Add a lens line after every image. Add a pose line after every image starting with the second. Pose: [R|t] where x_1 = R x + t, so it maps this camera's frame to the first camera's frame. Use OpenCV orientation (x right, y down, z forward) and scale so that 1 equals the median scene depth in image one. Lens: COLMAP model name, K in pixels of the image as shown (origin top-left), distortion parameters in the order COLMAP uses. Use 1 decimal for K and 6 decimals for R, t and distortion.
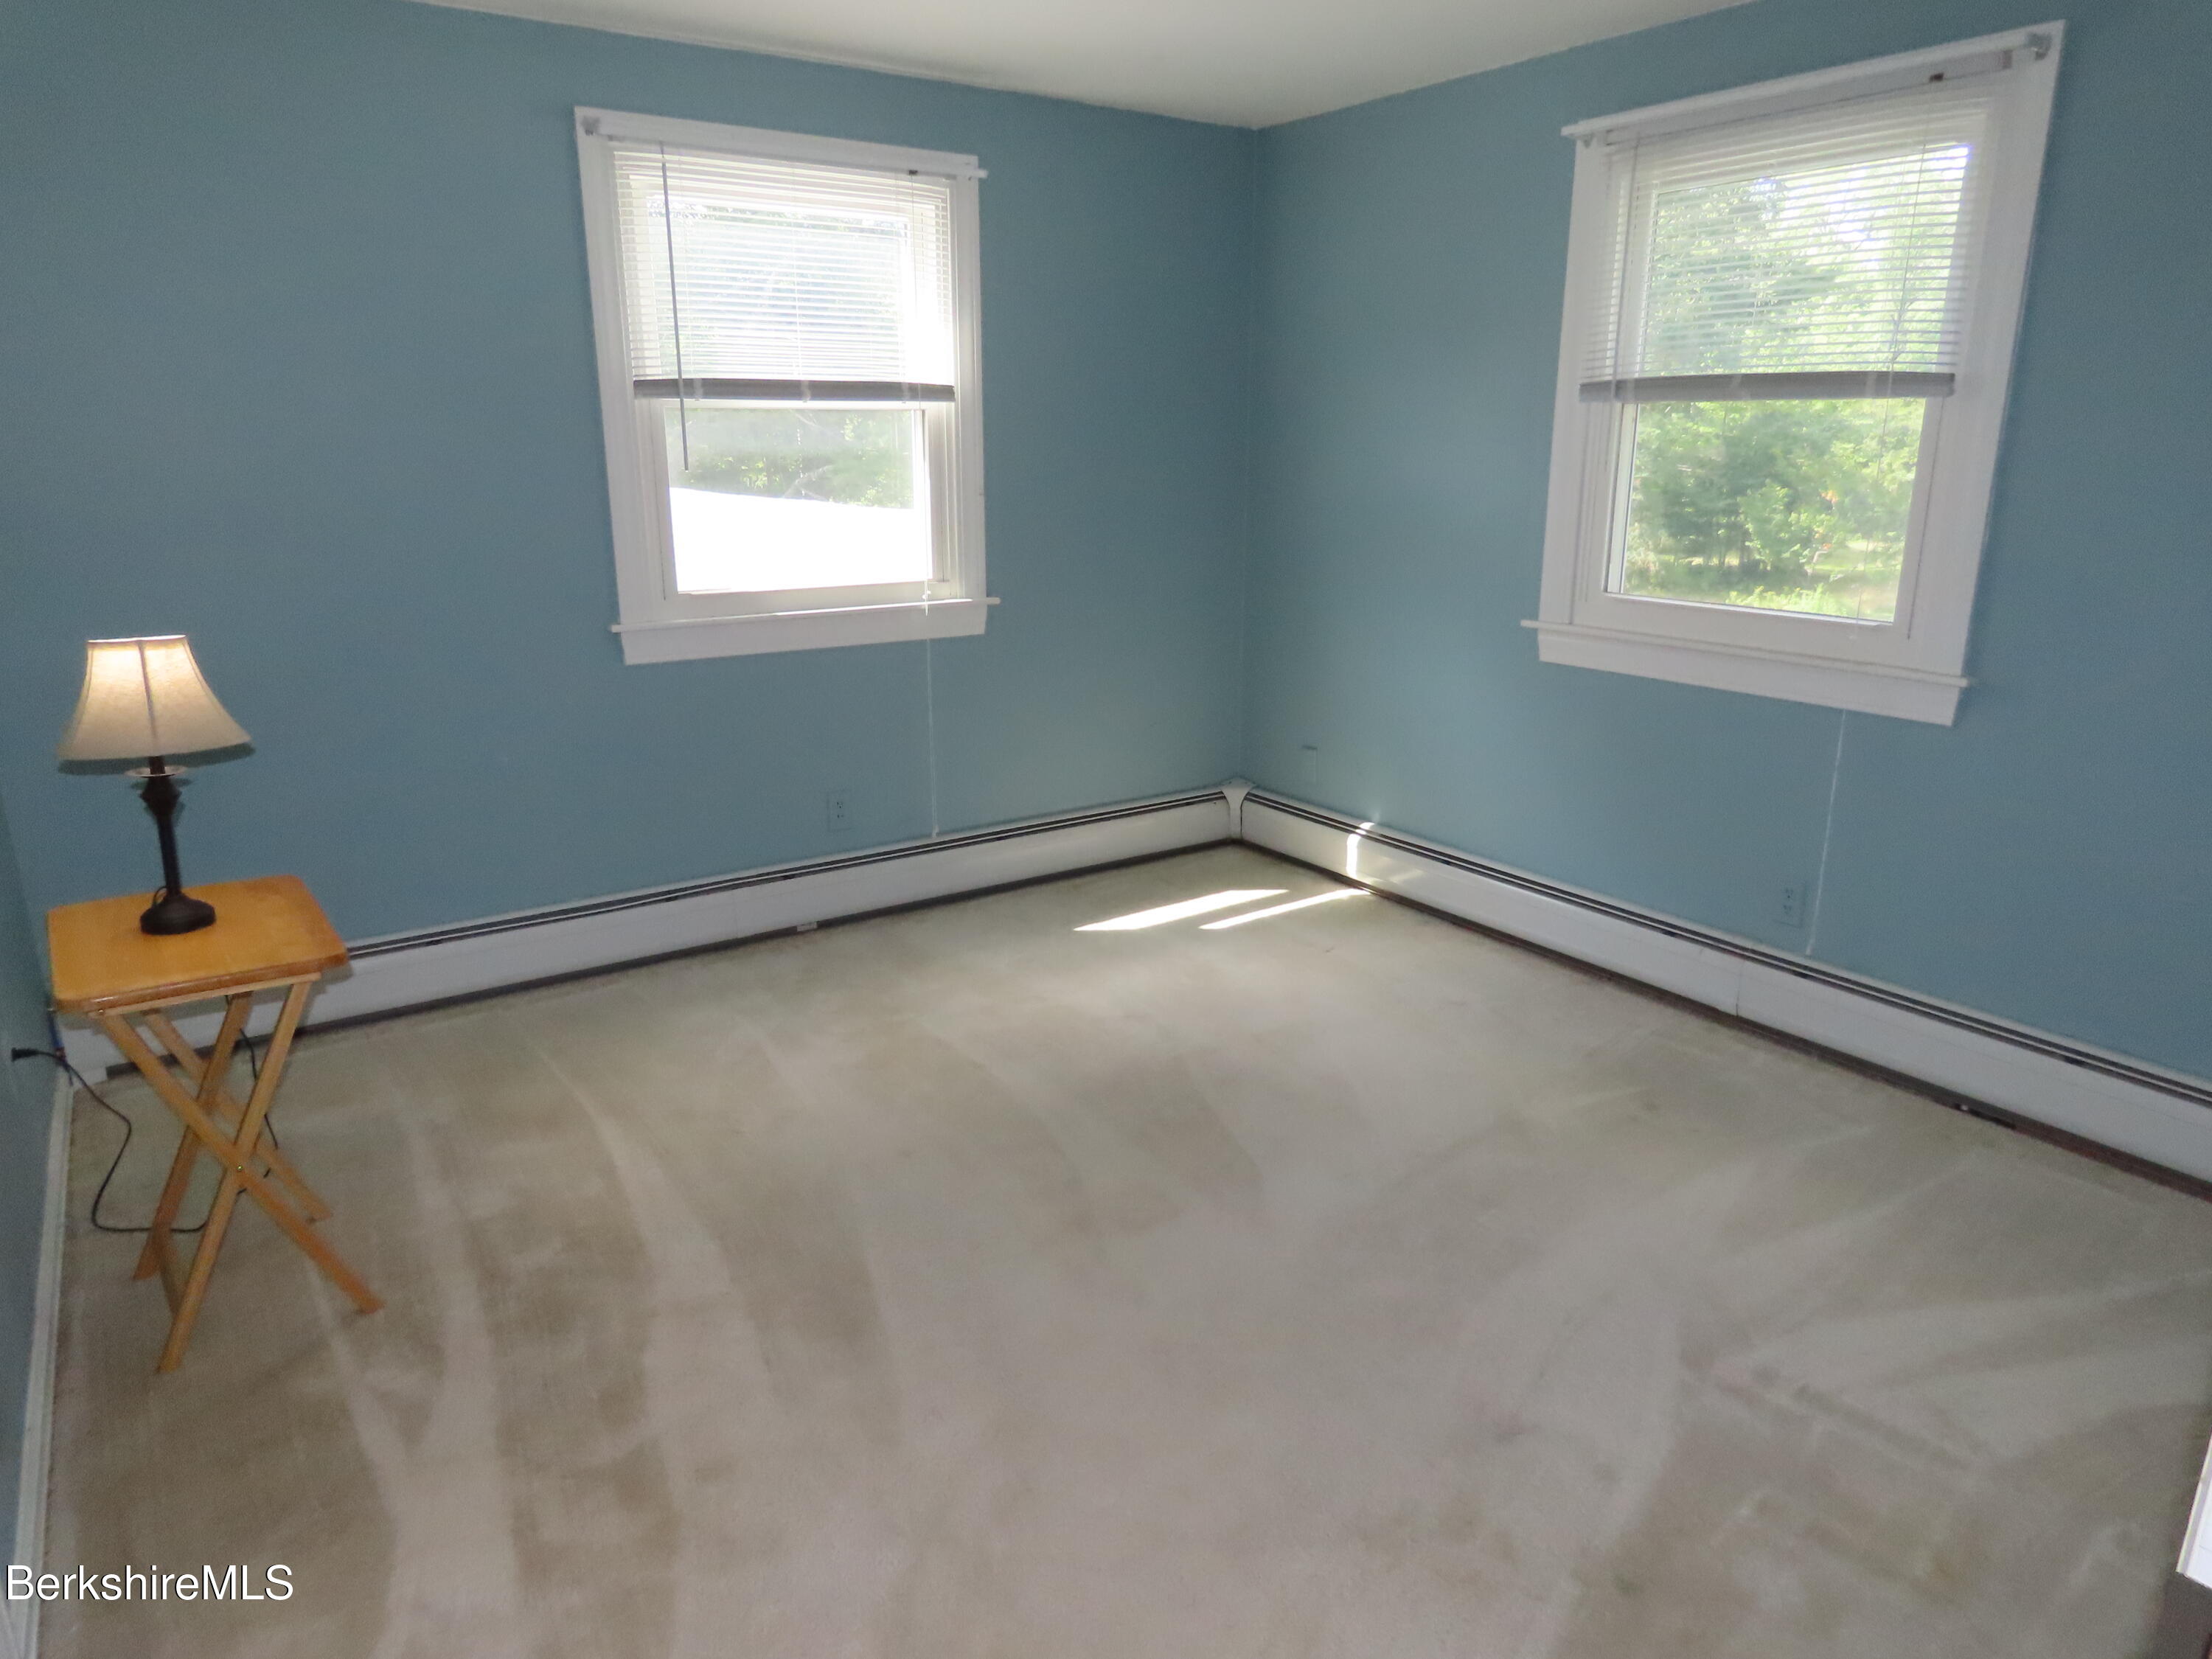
lens RADIAL K [[1396.5, 0, 1113.4], [0, 1396.5, 836.6], [0, 0, 1]] dist [-0.027193, 0.008695]
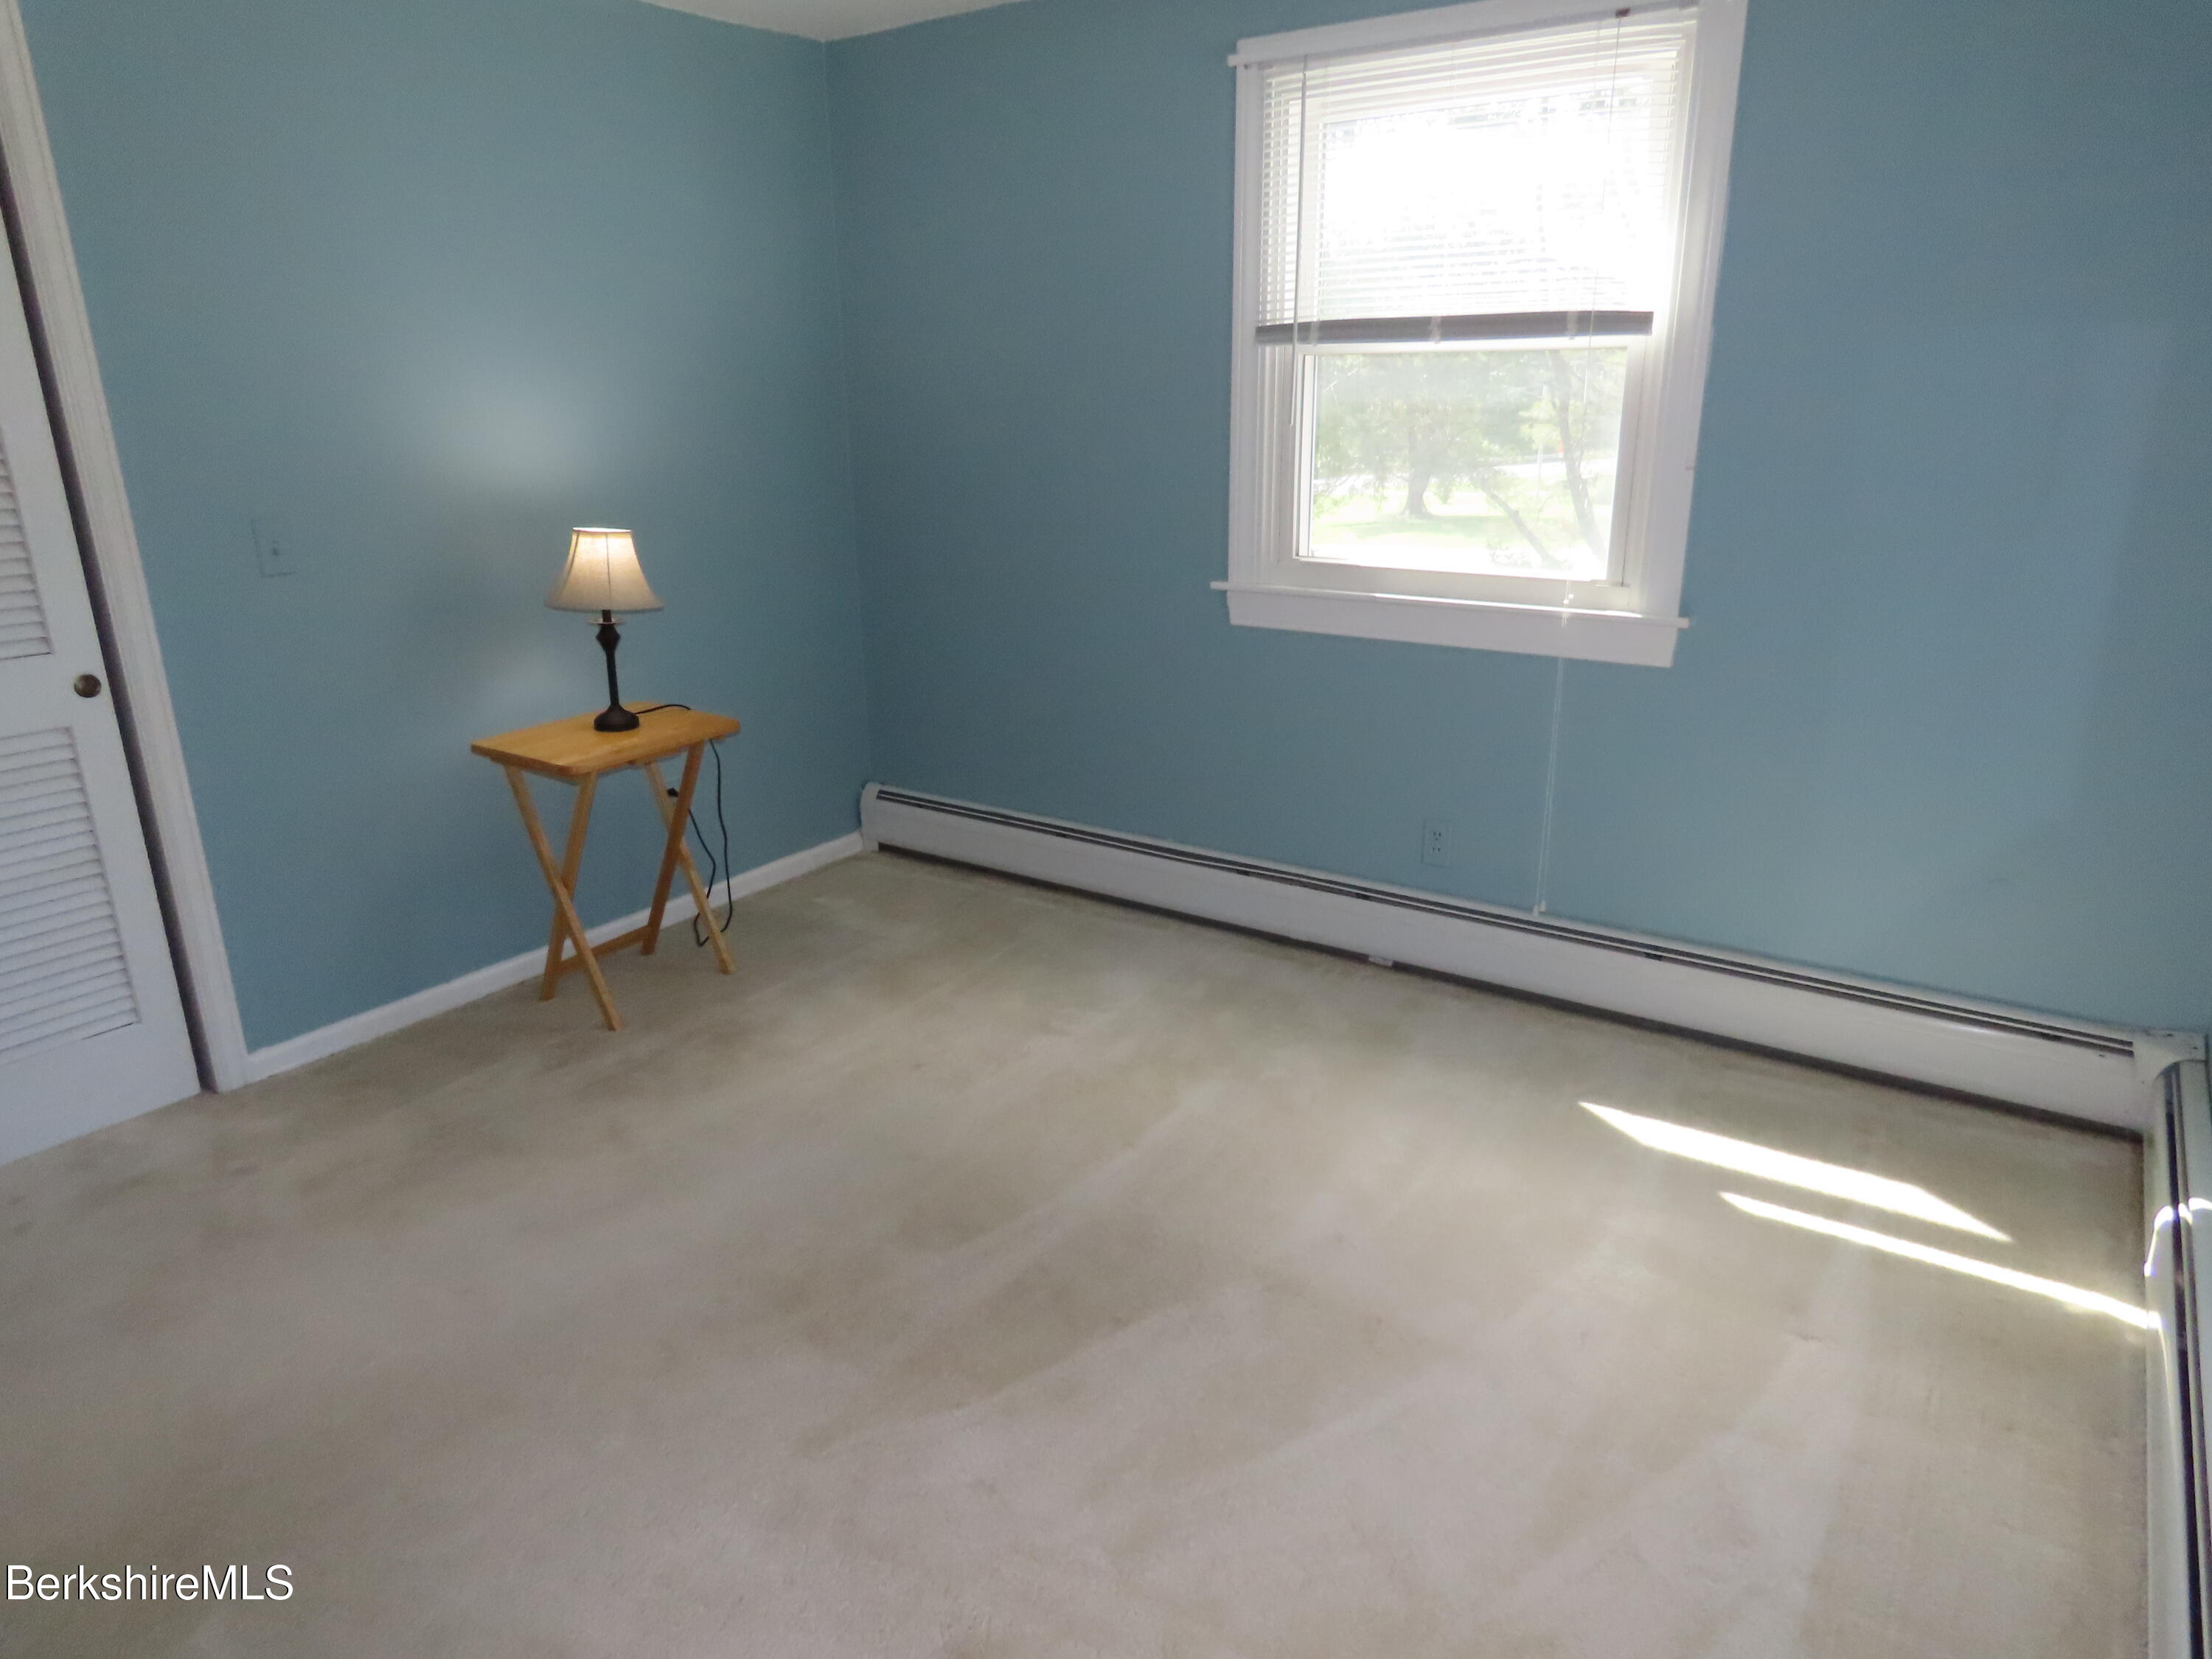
lens RADIAL K [[1396.5, 0, 1113.7], [0, 1396.5, 834.4], [0, 0, 1]] dist [-0.027193, 0.008695]
pose [[0.346708, 0.276351, -0.896339, 0.502760], [-0.250752, 0.948140, 0.195330, -0.144239], [0.903835, 0.157037, 0.398023, 0.526114]]
